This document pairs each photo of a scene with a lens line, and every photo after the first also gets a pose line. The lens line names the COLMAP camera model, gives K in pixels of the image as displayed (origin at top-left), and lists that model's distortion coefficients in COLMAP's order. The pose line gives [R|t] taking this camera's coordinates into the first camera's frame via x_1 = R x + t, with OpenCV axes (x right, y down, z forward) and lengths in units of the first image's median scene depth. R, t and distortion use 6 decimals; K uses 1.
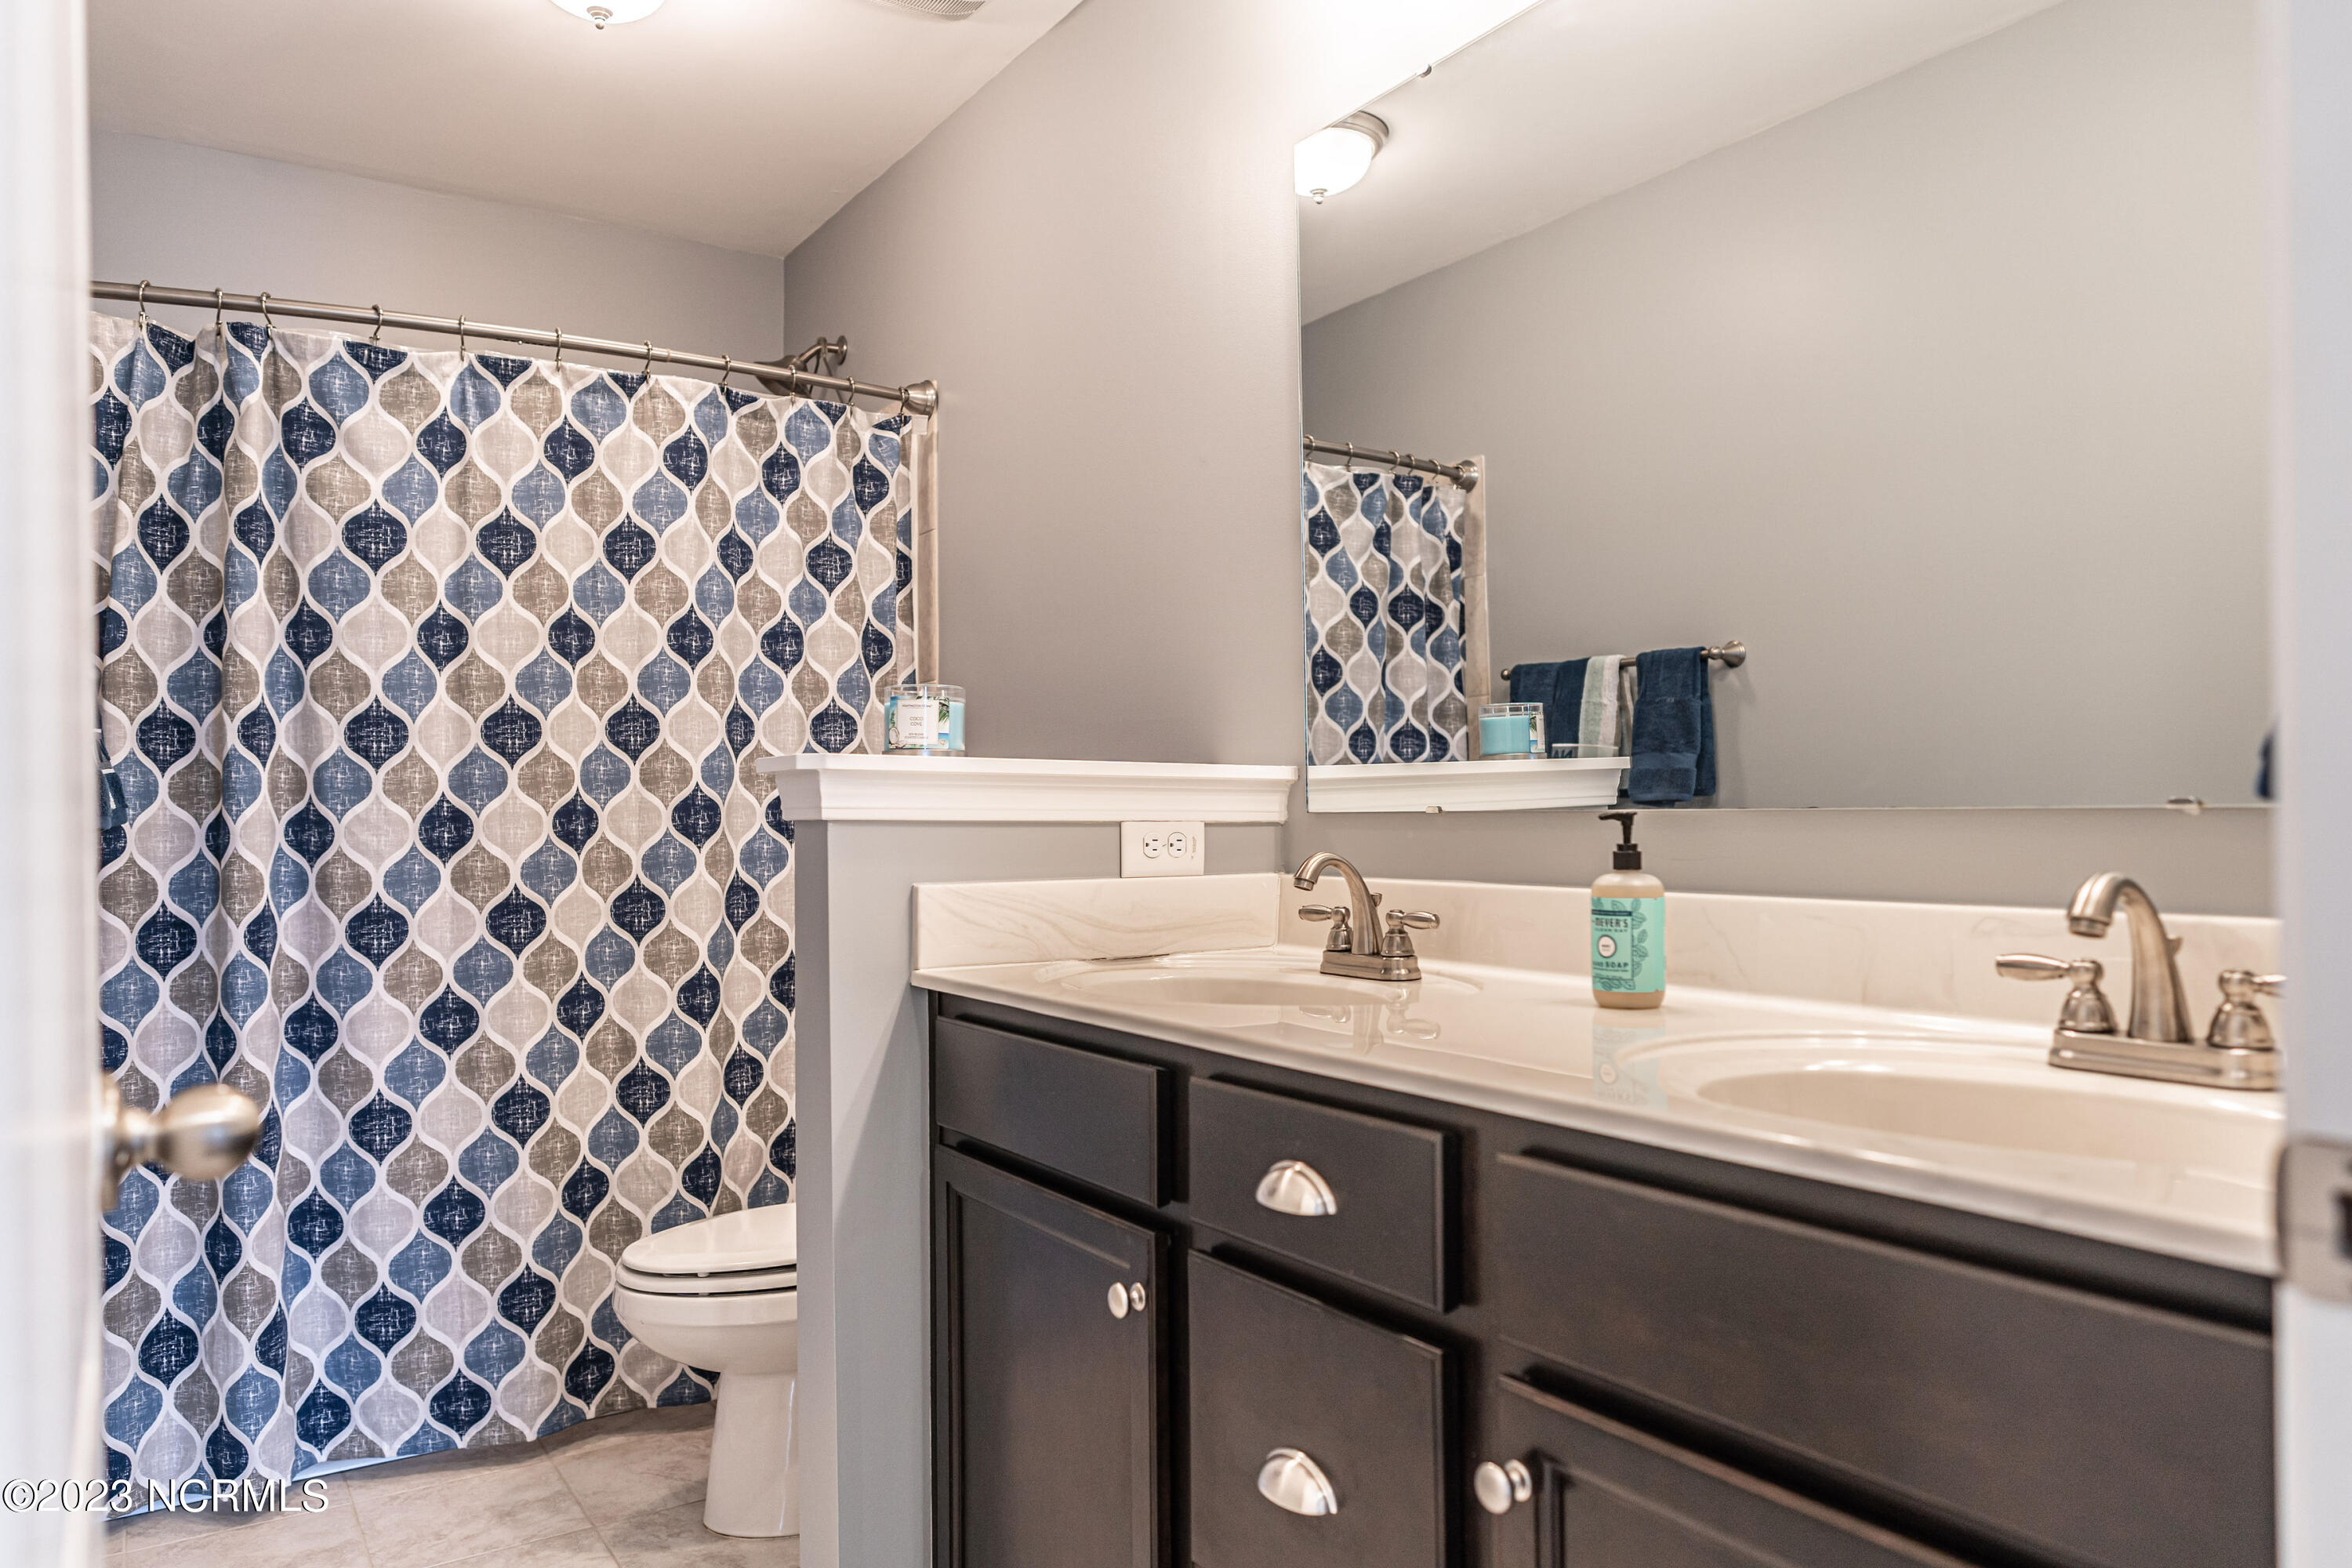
lens RADIAL K [[1584.5, 0, 1162.6], [0, 1584.5, 782.2], [0, 0, 1]] dist [-0.010043, 0.003959]
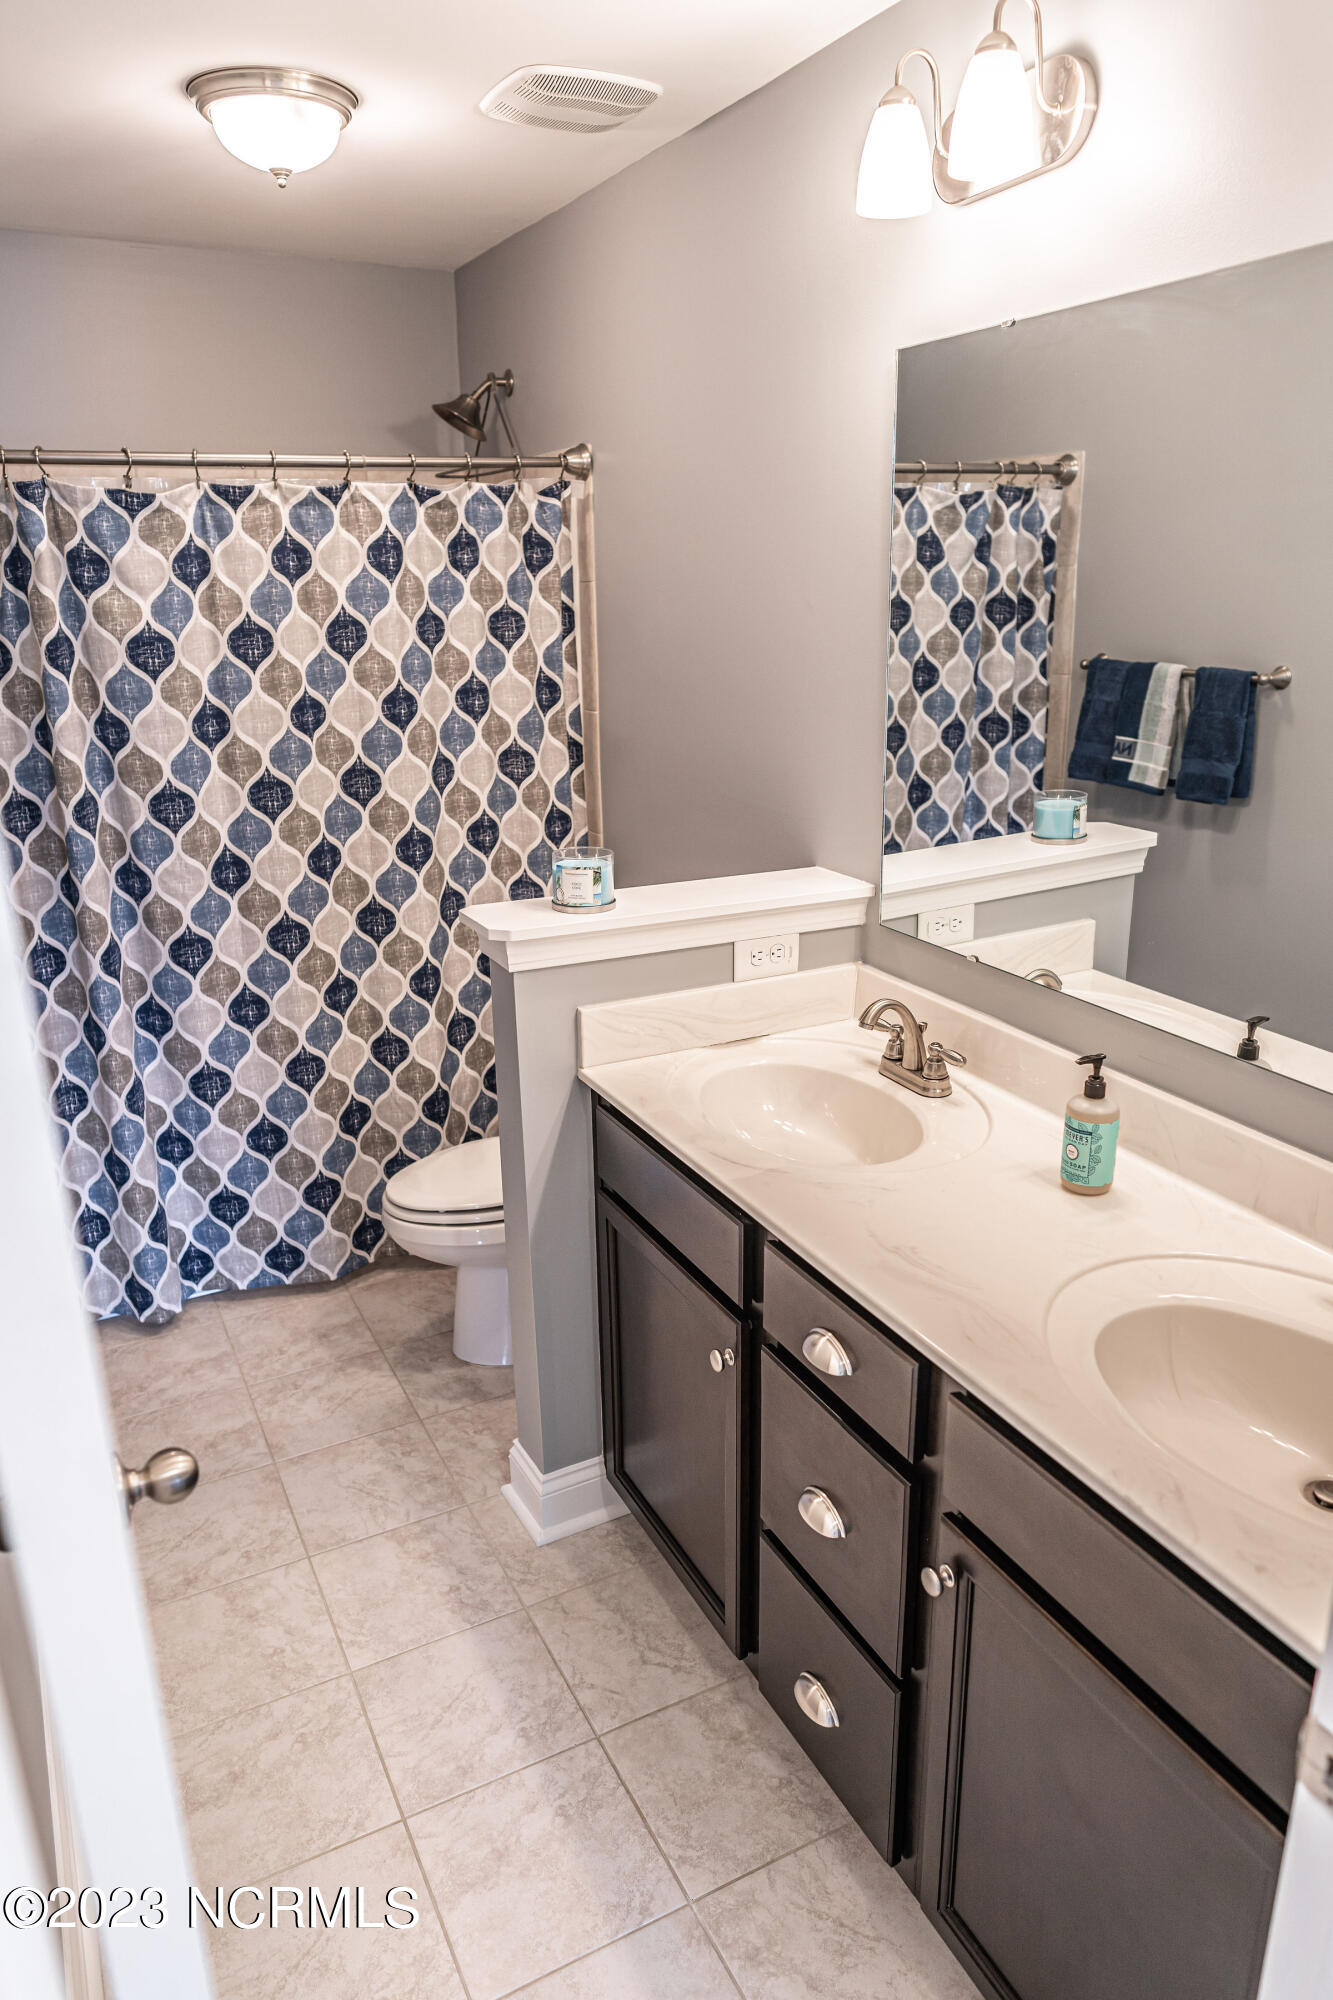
lens RADIAL K [[1347.4, 0, 668.8], [0, 1347.4, 998.7], [0, 0, 1]] dist [-0.010043, 0.003959]
pose [[0.994823, 0.027468, -0.097839, 0.024113], [0.006472, 0.943700, 0.330739, -0.236470], [0.101416, -0.329660, 0.938637, -0.053211]]
